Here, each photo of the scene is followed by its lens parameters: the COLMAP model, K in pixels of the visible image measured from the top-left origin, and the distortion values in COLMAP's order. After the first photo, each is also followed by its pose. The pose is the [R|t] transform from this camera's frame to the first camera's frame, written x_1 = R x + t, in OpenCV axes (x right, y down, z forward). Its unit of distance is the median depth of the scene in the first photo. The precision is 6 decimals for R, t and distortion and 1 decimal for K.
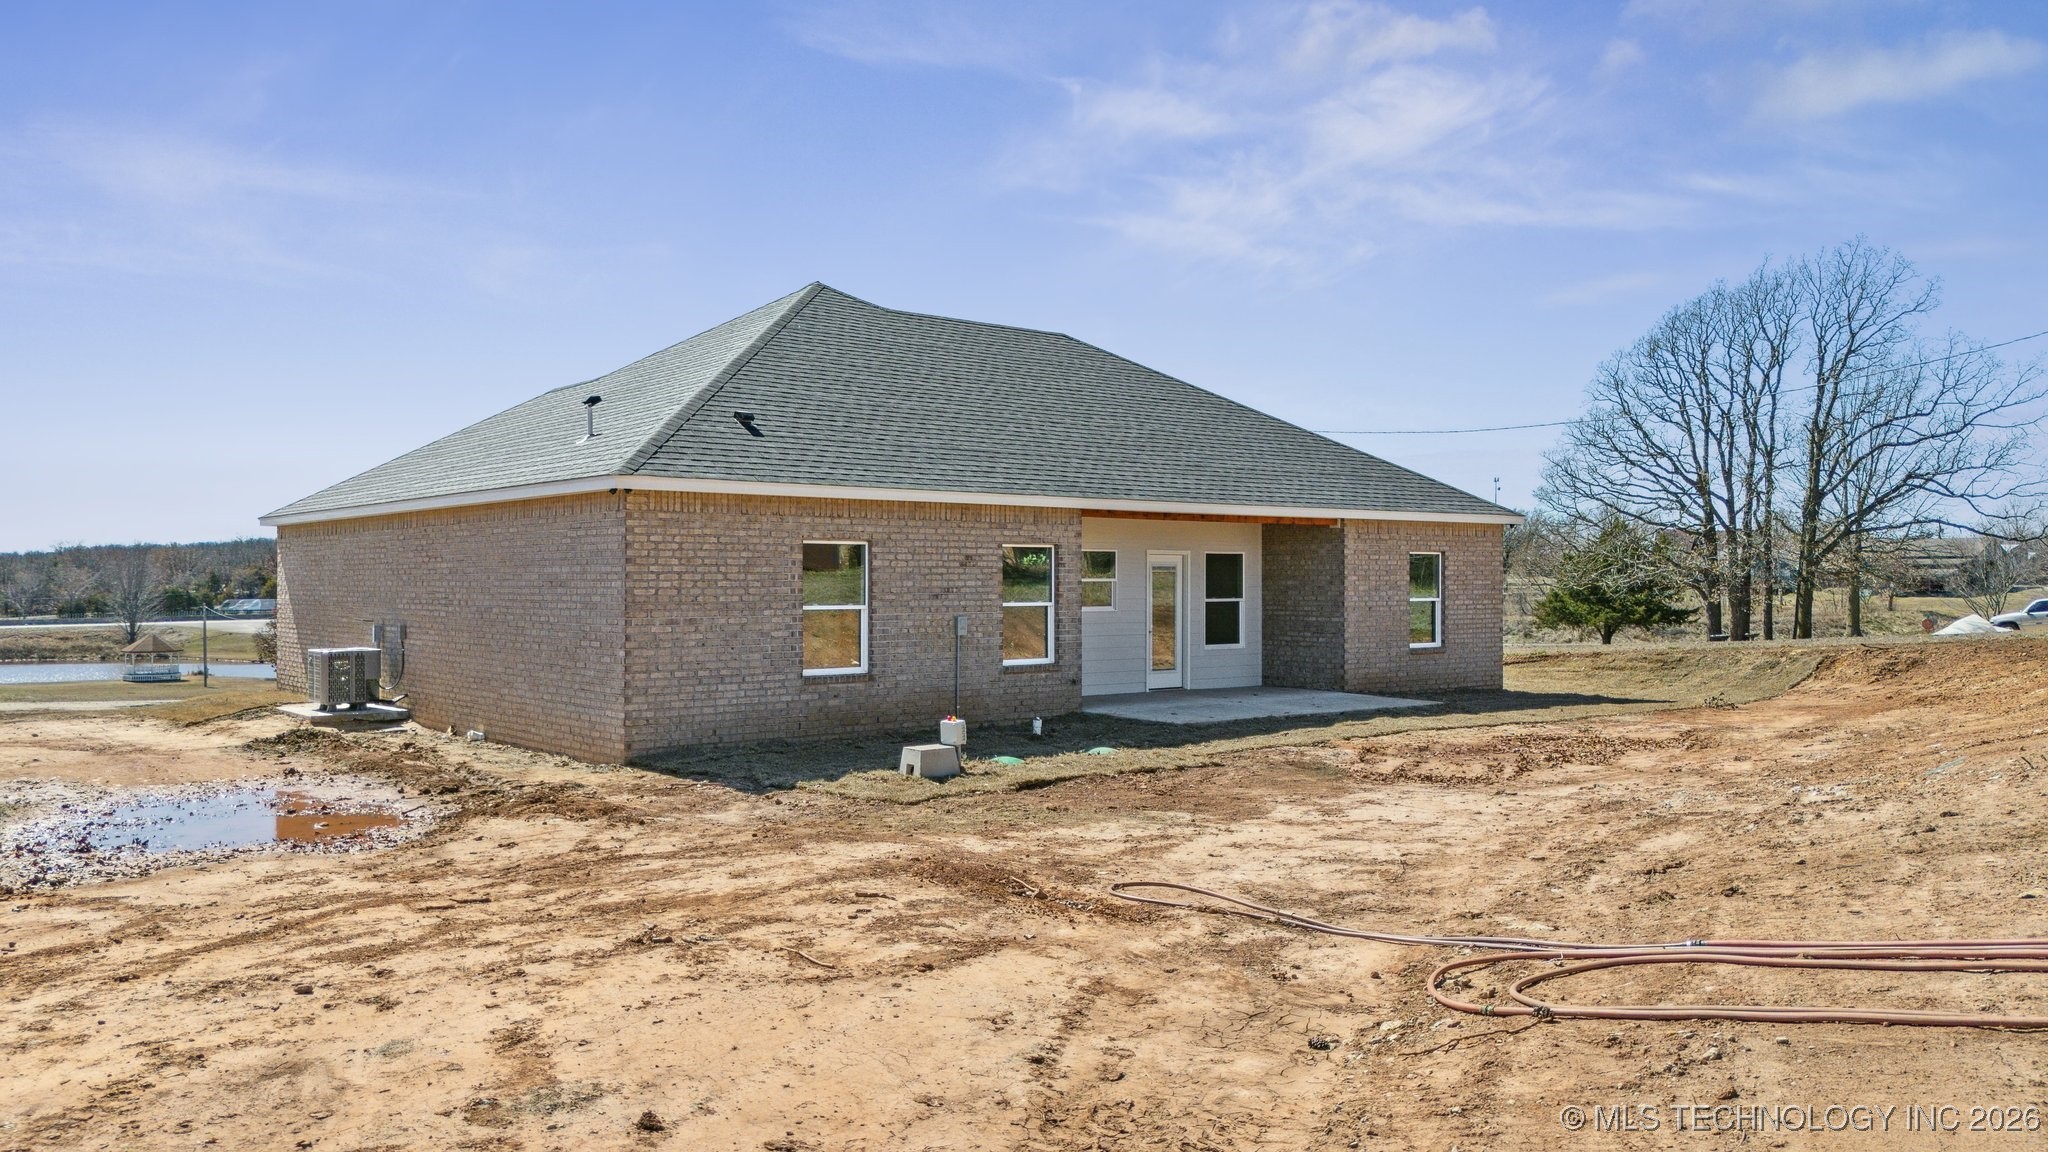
lens RADIAL K [[1501.7, 0, 1024.0], [0, 1501.7, 576.0], [0, 0, 1]] dist [0.110355, -0.128769]
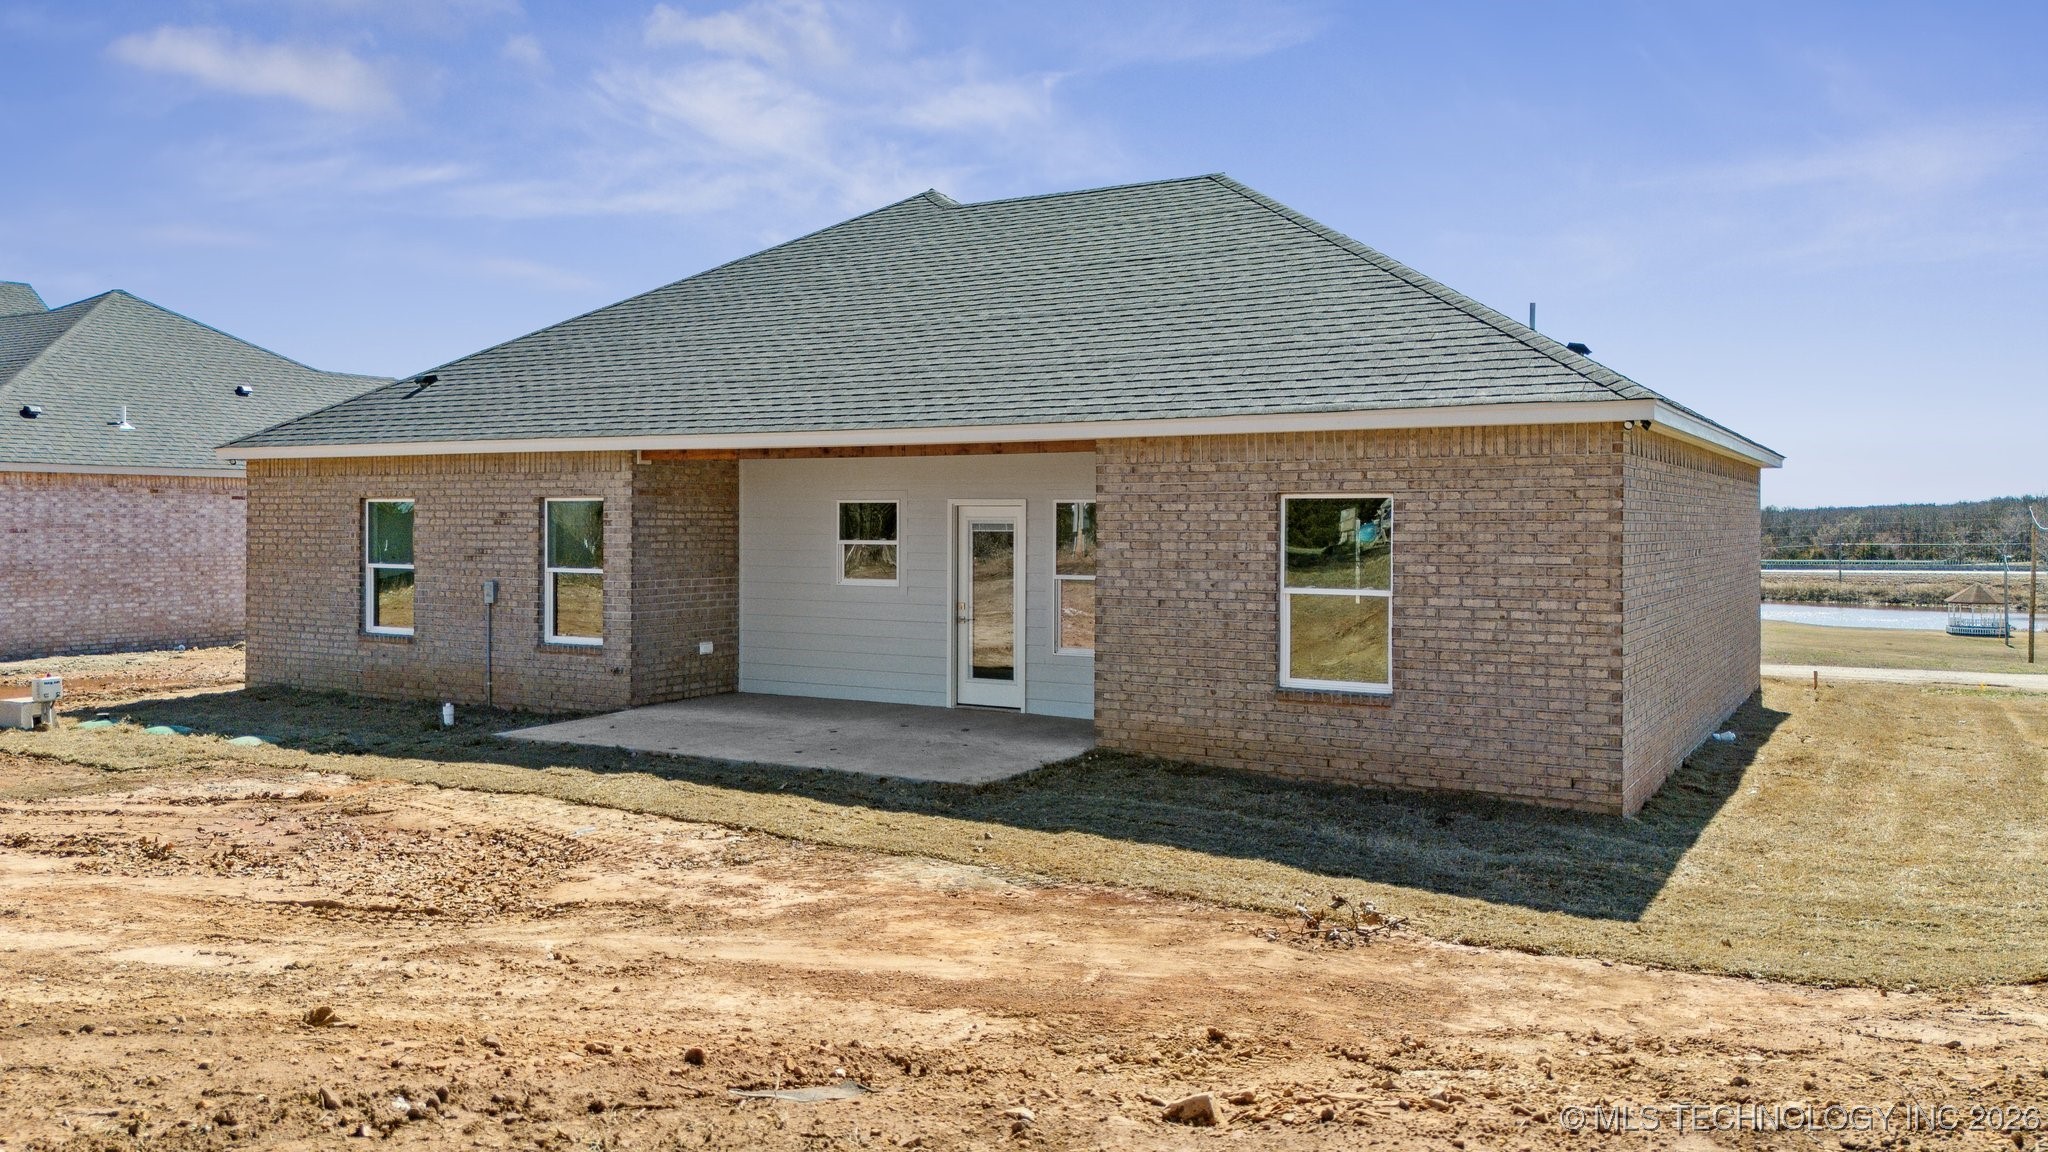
lens RADIAL K [[1501.7, 0, 1024.0], [0, 1501.7, 576.0], [0, 0, 1]] dist [0.110355, -0.128769]
pose [[0.342605, 0.035796, -0.938797, 0.897151], [-0.001911, 0.999298, 0.037406, -0.010204], [0.939478, -0.011021, 0.342433, 0.982084]]
